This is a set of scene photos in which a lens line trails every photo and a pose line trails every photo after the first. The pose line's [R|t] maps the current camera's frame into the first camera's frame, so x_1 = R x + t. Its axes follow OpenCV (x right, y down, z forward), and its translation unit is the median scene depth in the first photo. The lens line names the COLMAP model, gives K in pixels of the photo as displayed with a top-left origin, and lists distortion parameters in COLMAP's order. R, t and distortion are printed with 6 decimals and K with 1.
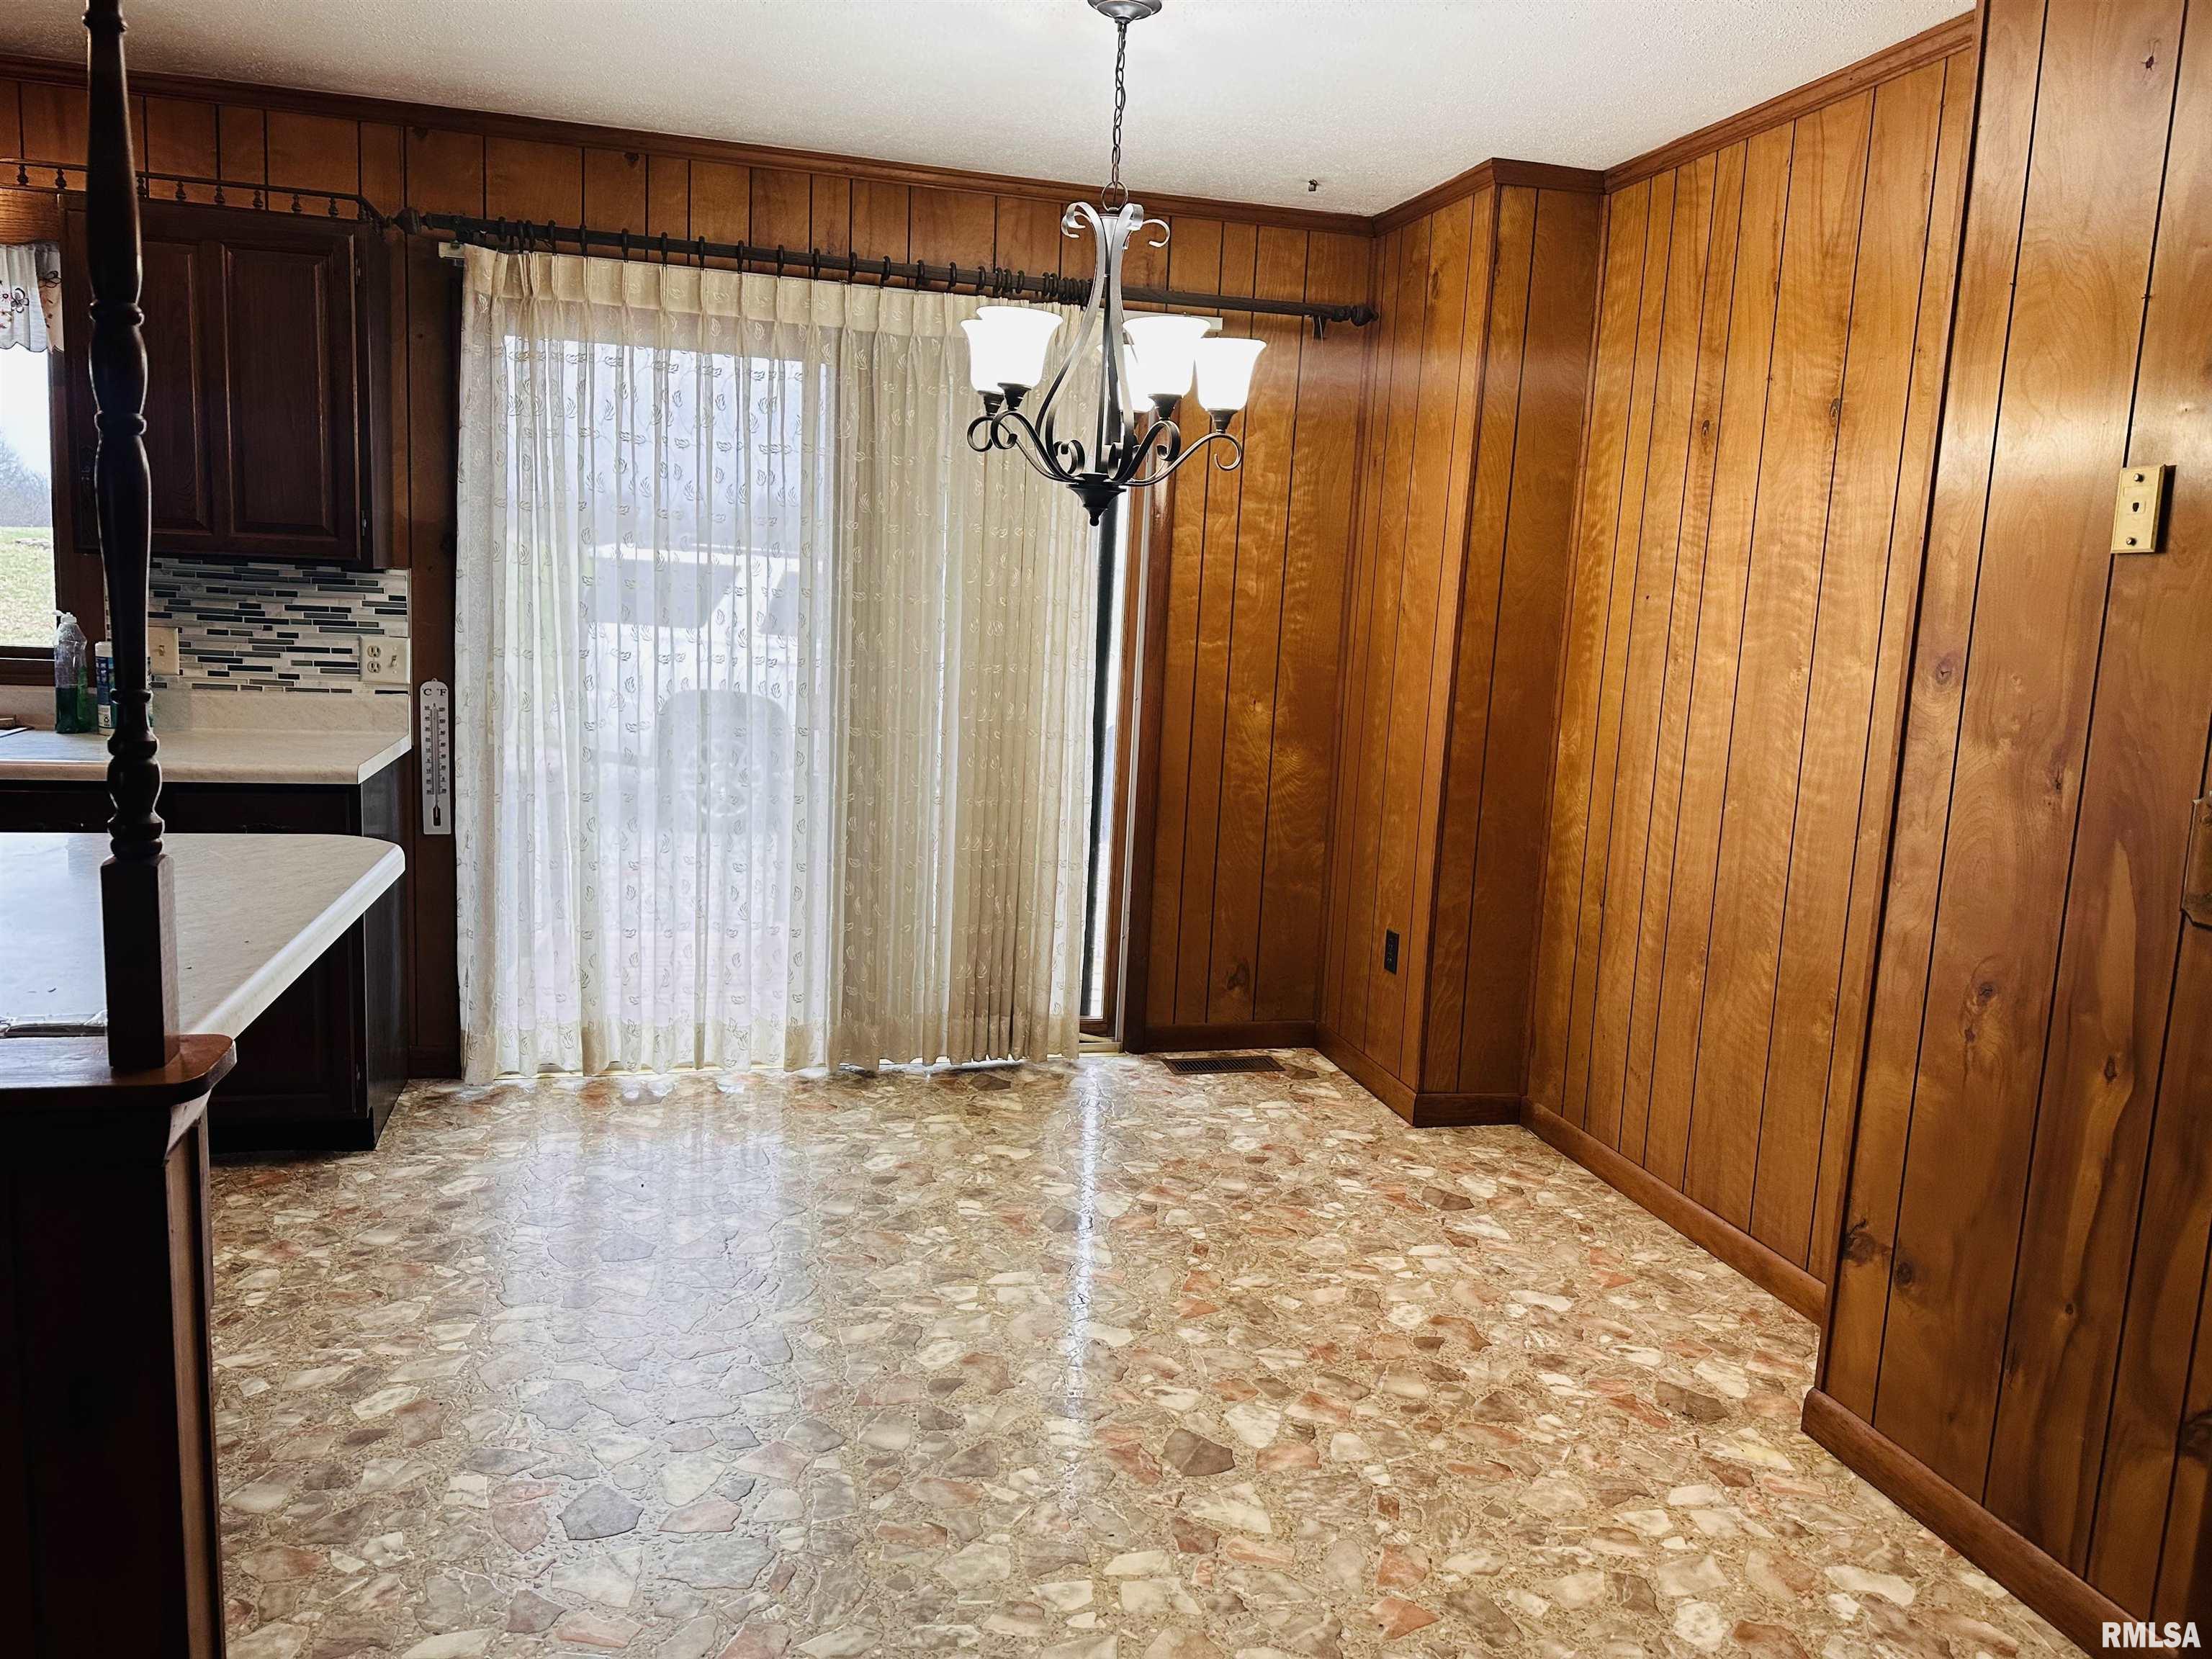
lens RADIAL K [[1557.3, 0, 1101.4], [0, 1557.3, 821.2], [0, 0, 1]] dist [0.042852, -0.064876]
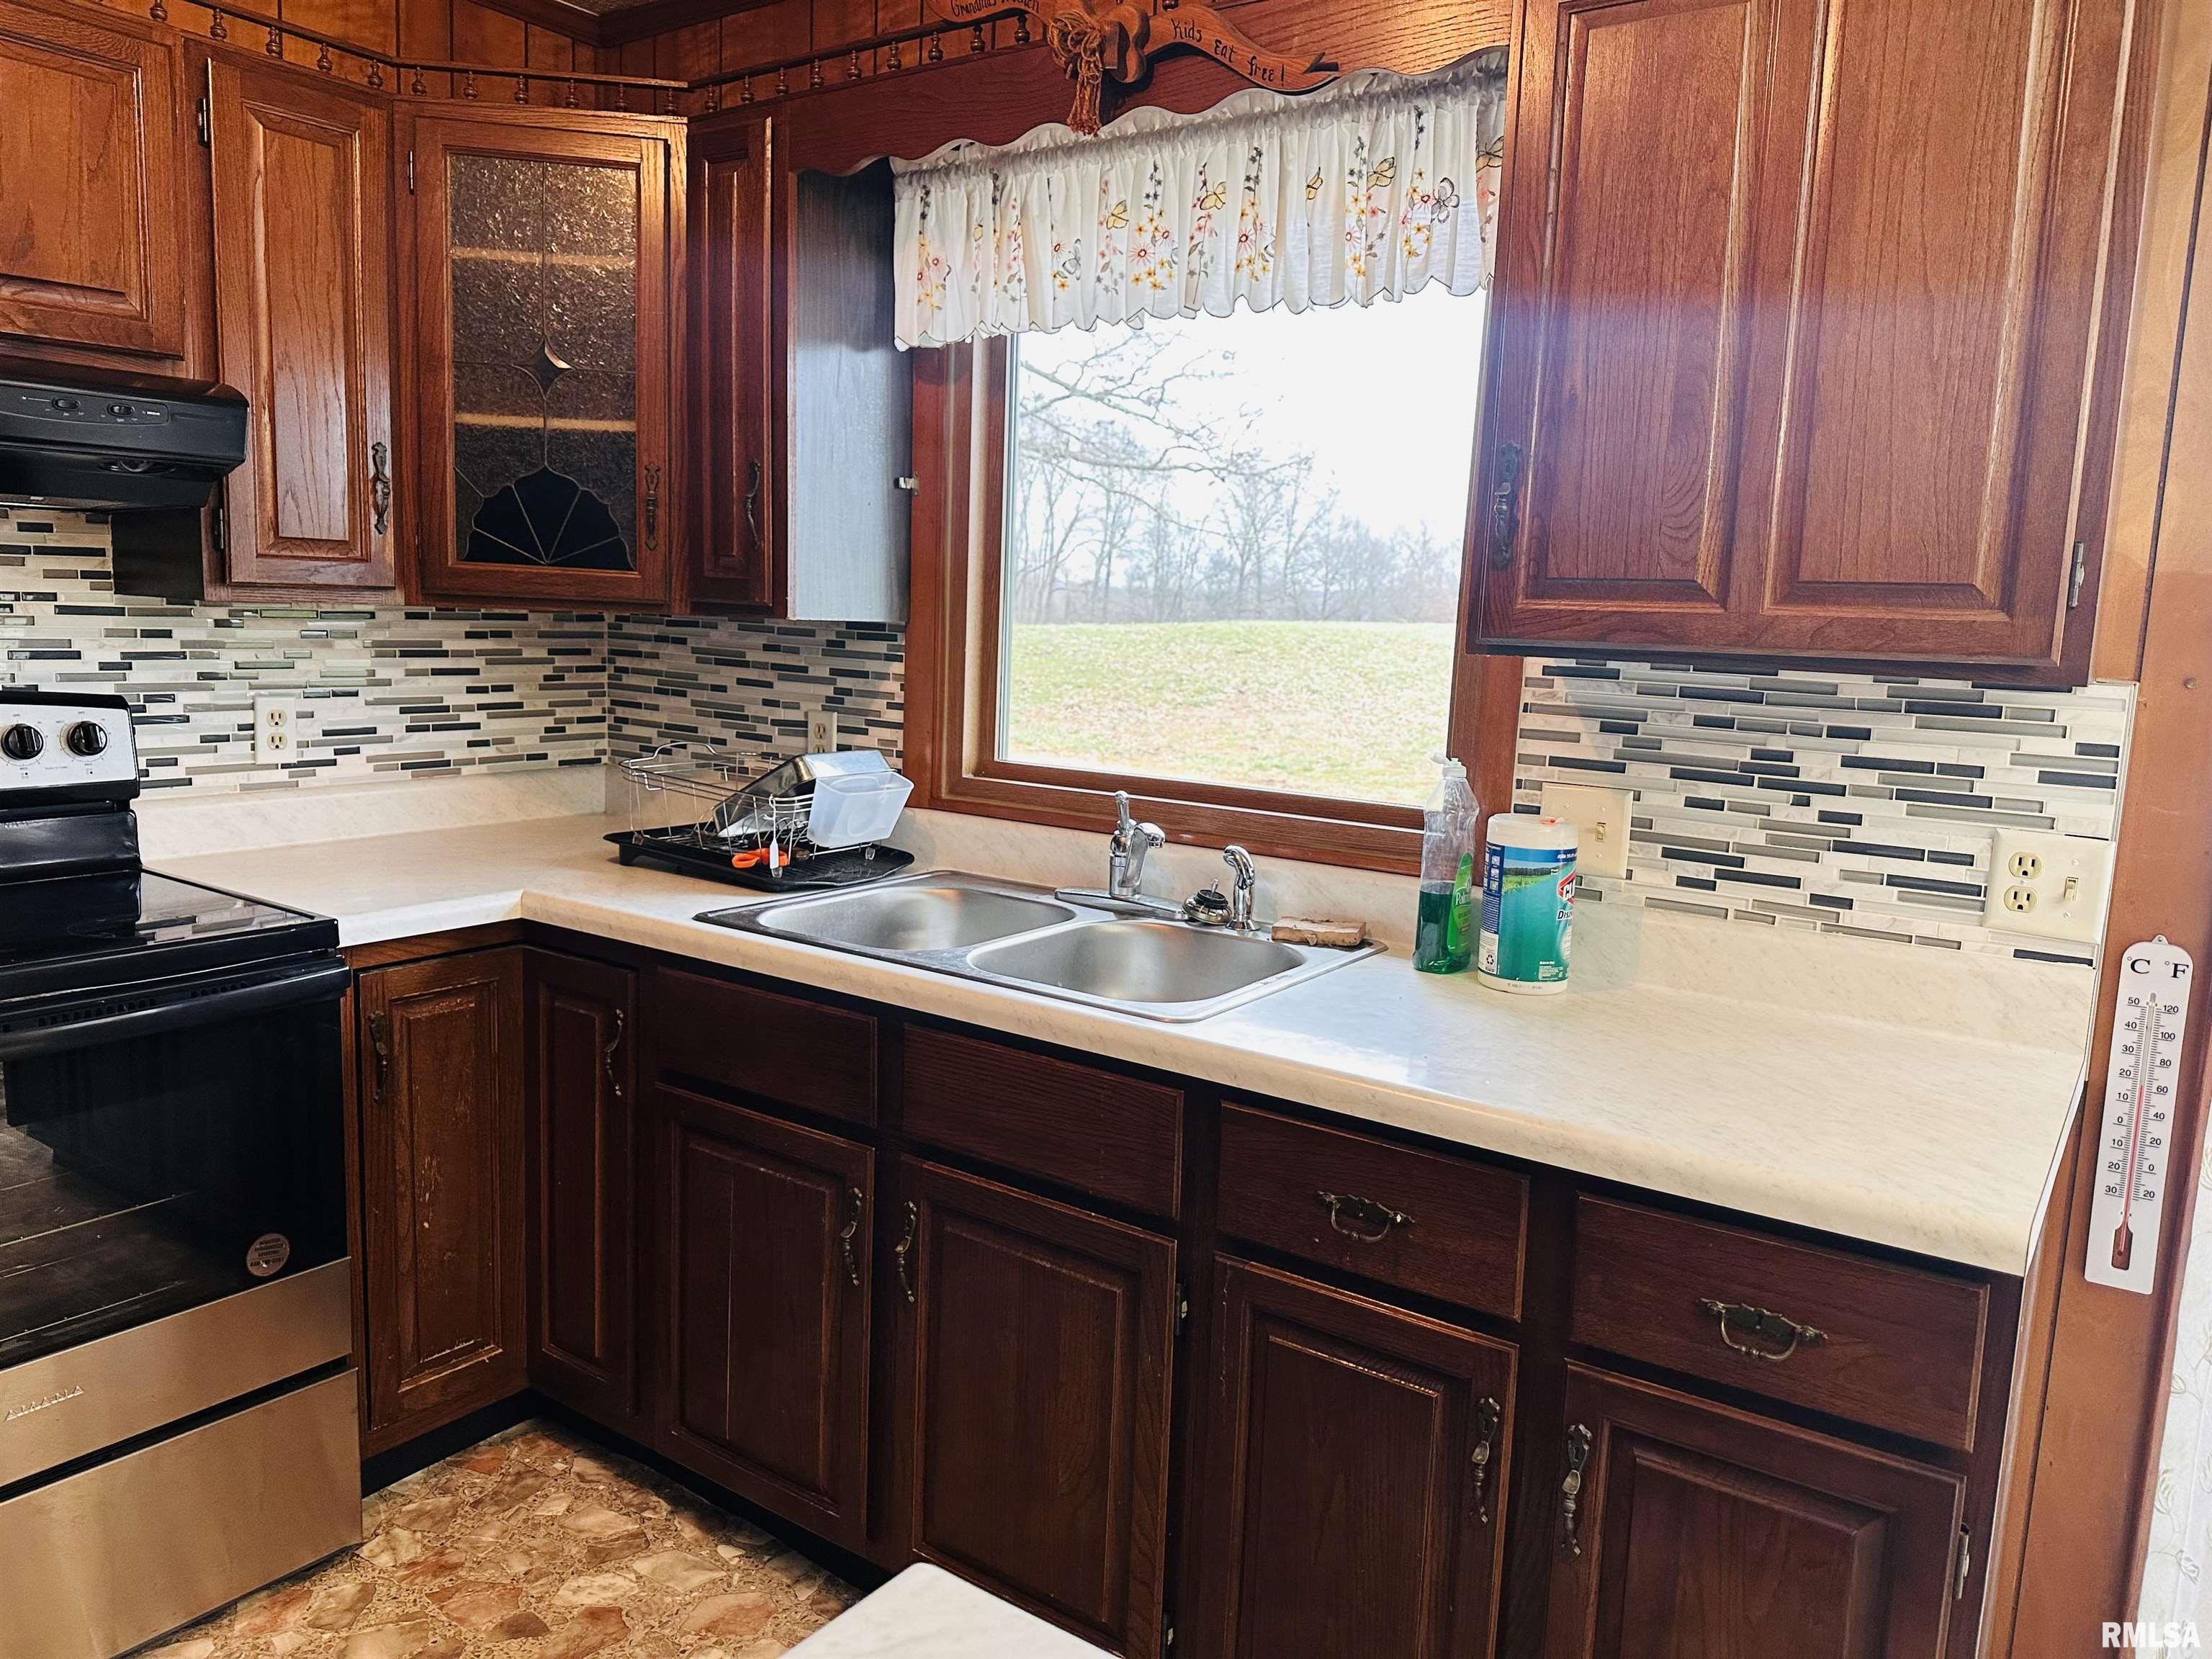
lens RADIAL K [[1557.3, 0, 1101.4], [0, 1557.3, 821.2], [0, 0, 1]] dist [0.042852, -0.064876]
pose [[0.648716, 0.076702, -0.757155, -0.300498], [-0.121079, 0.992638, -0.003181, -0.088469], [0.751337, 0.093739, 0.653227, 0.513264]]
